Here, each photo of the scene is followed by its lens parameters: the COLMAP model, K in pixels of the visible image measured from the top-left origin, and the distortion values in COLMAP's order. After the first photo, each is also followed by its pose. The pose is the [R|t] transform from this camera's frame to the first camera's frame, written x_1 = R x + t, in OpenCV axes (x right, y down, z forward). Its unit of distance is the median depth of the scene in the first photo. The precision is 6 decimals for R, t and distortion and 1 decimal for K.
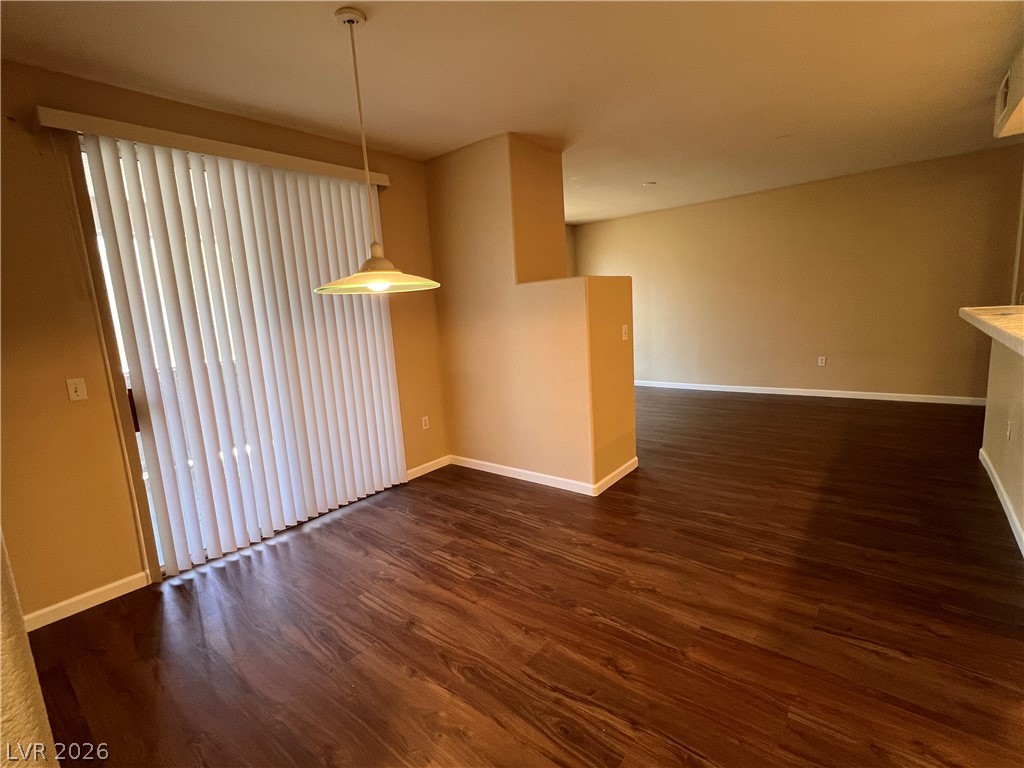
lens RADIAL K [[481.5, 0, 508.4], [0, 481.5, 385.9], [0, 0, 1]] dist [-0.004662, 0.001268]
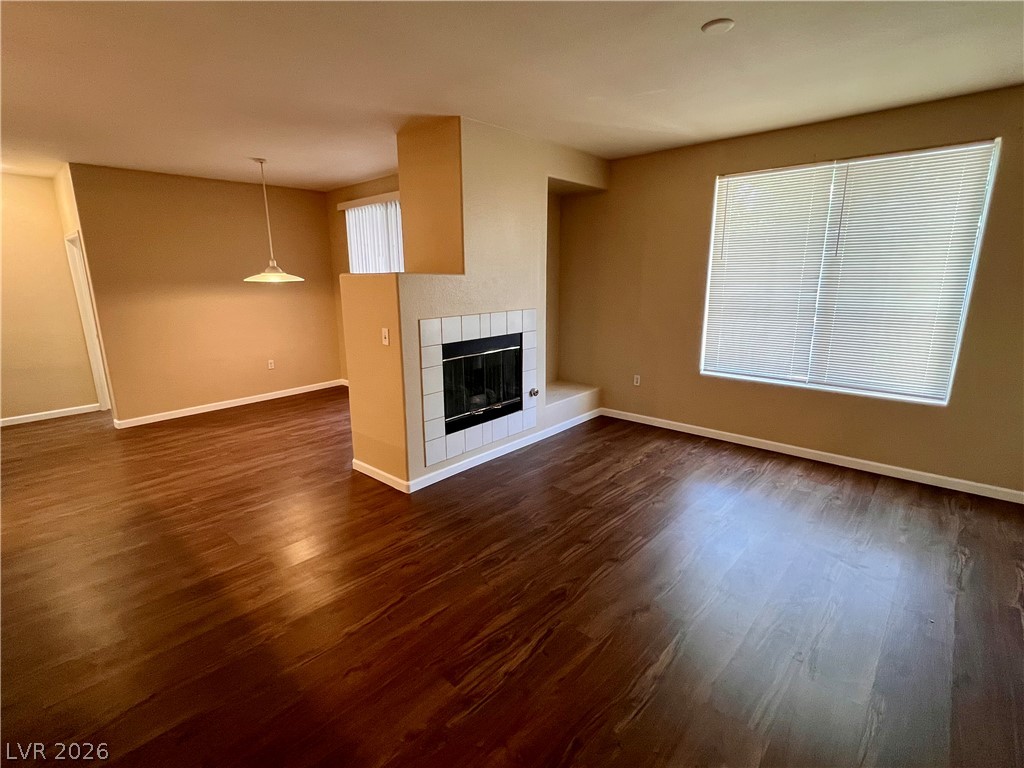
lens RADIAL K [[481.5, 0, 505.7], [0, 481.5, 382.3], [0, 0, 1]] dist [-0.004662, 0.001268]
pose [[-0.058864, 0.288604, -0.955637, 1.696464], [-0.144293, 0.944784, 0.294215, -0.499753], [0.987783, 0.155211, -0.013970, 1.905296]]
